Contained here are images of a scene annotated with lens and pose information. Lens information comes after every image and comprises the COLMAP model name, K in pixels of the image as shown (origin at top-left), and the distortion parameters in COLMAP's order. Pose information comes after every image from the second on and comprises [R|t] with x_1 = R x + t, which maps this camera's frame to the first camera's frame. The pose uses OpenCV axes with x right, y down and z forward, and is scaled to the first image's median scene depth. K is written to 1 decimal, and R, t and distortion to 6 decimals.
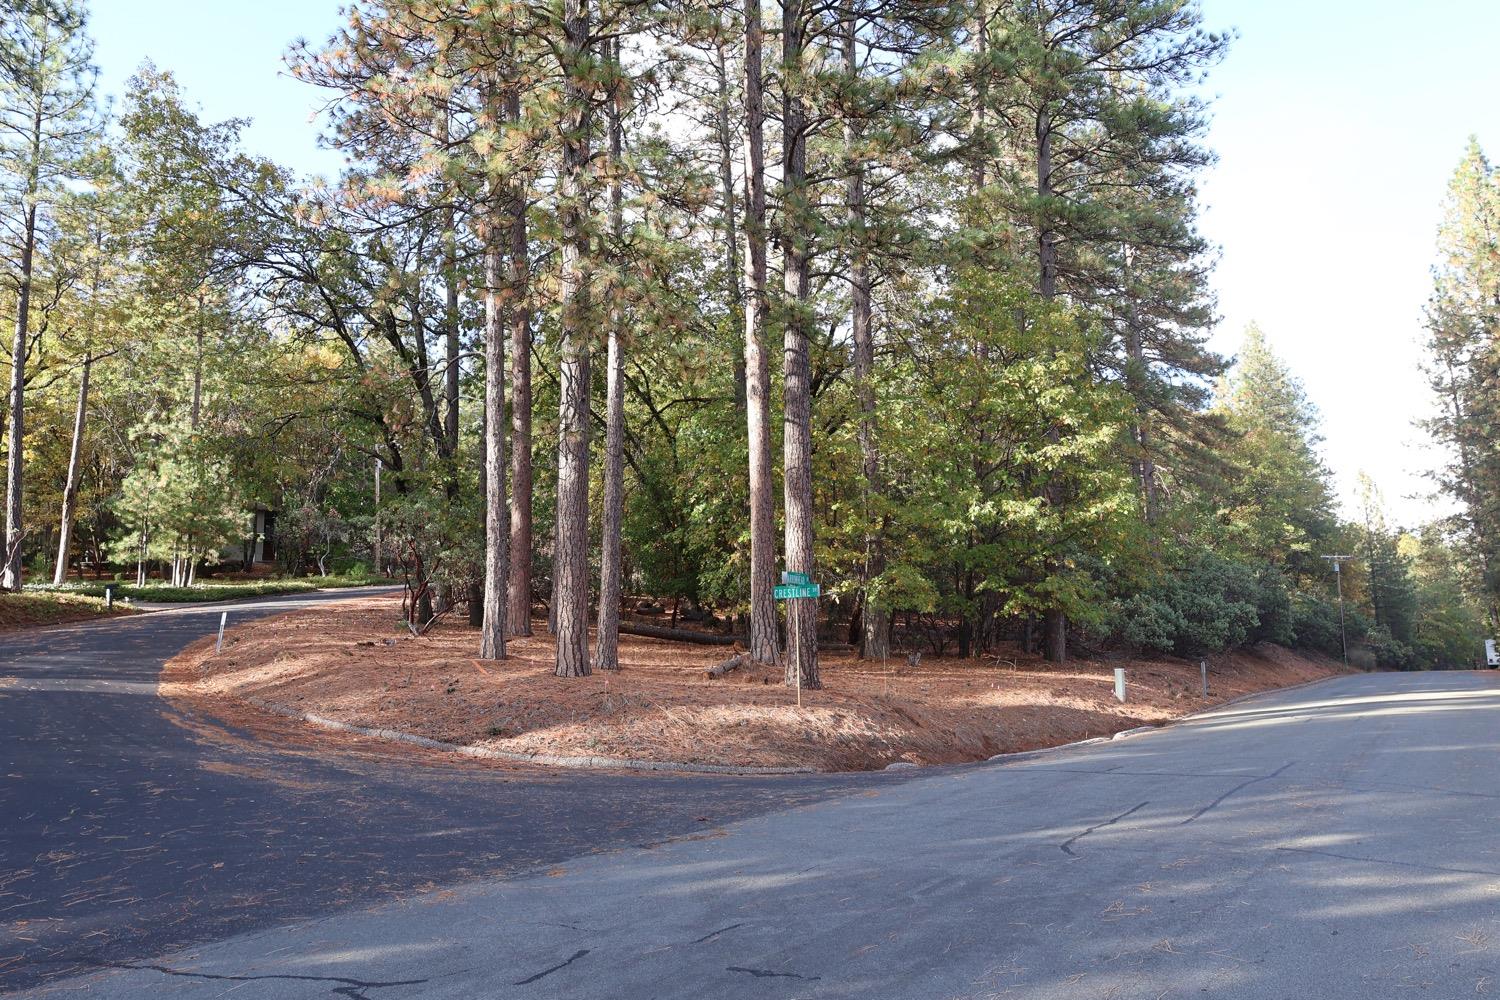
lens RADIAL K [[1128.5, 0, 726.9], [0, 1128.5, 501.2], [0, 0, 1]] dist [0.001096, -0.002194]
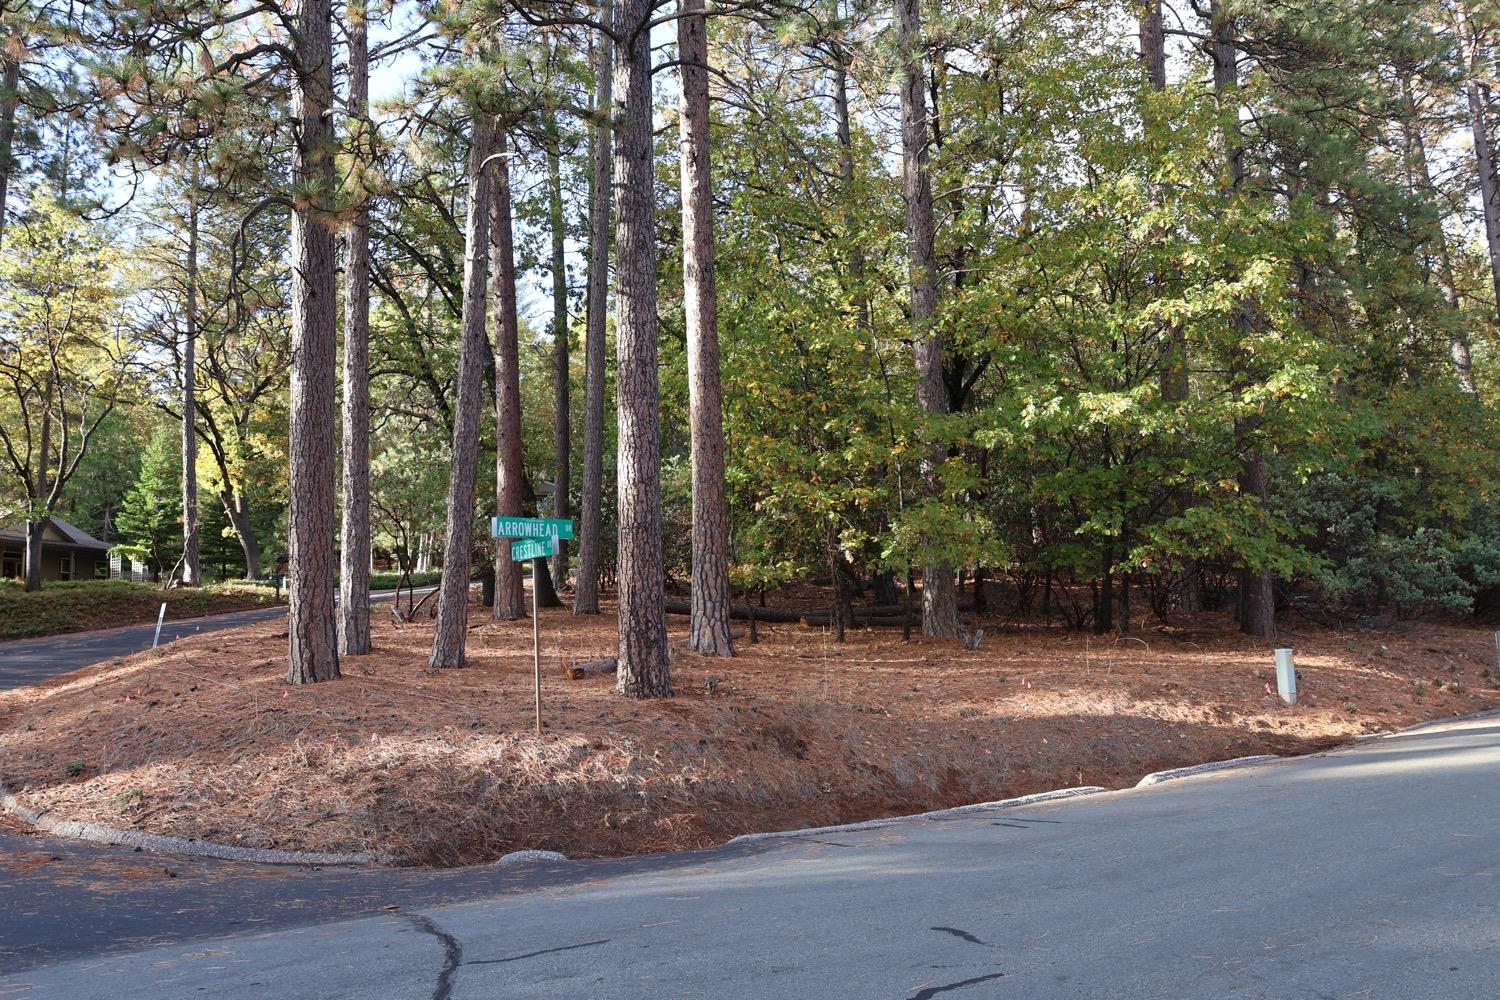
lens RADIAL K [[1108.8, 0, 749.3], [0, 1108.8, 506.0], [0, 0, 1]] dist [0.004087, -0.001453]
pose [[0.939702, -0.060595, -0.336583, 0.138709], [0.070397, 0.997374, 0.016982, 0.019772], [0.334671, -0.039653, 0.941500, 0.167212]]
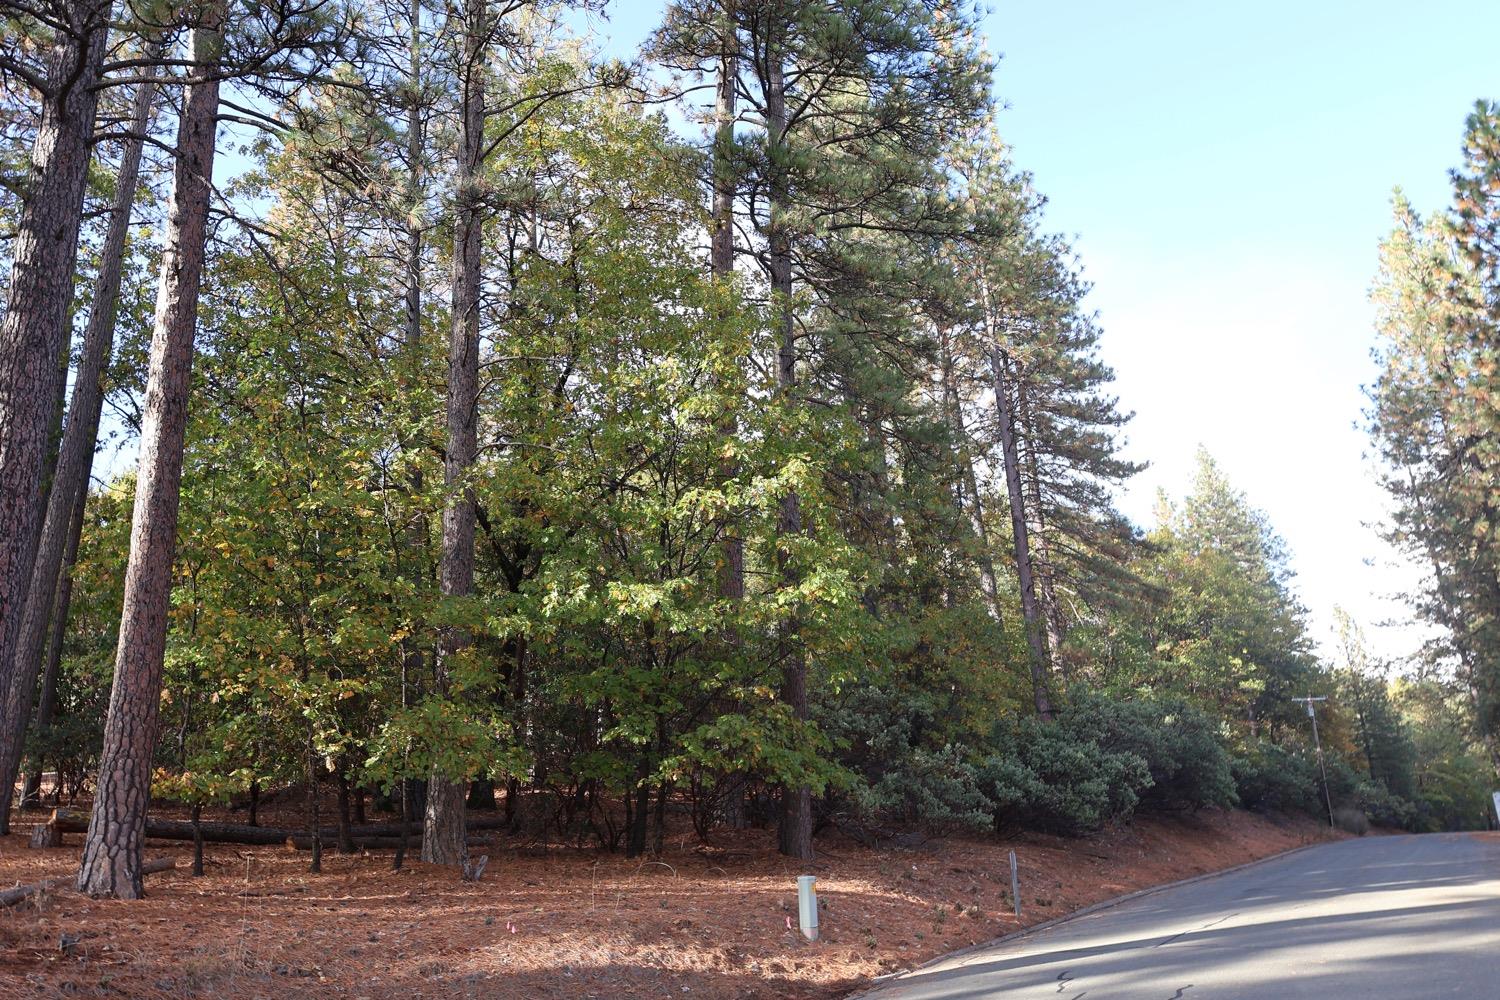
lens RADIAL K [[1108.8, 0, 749.3], [0, 1108.8, 506.0], [0, 0, 1]] dist [0.004087, -0.001453]
pose [[0.999529, -0.027346, 0.013929, 0.155531], [0.029103, 0.988649, -0.147398, 0.023492], [-0.009740, 0.147734, 0.988979, 0.213287]]
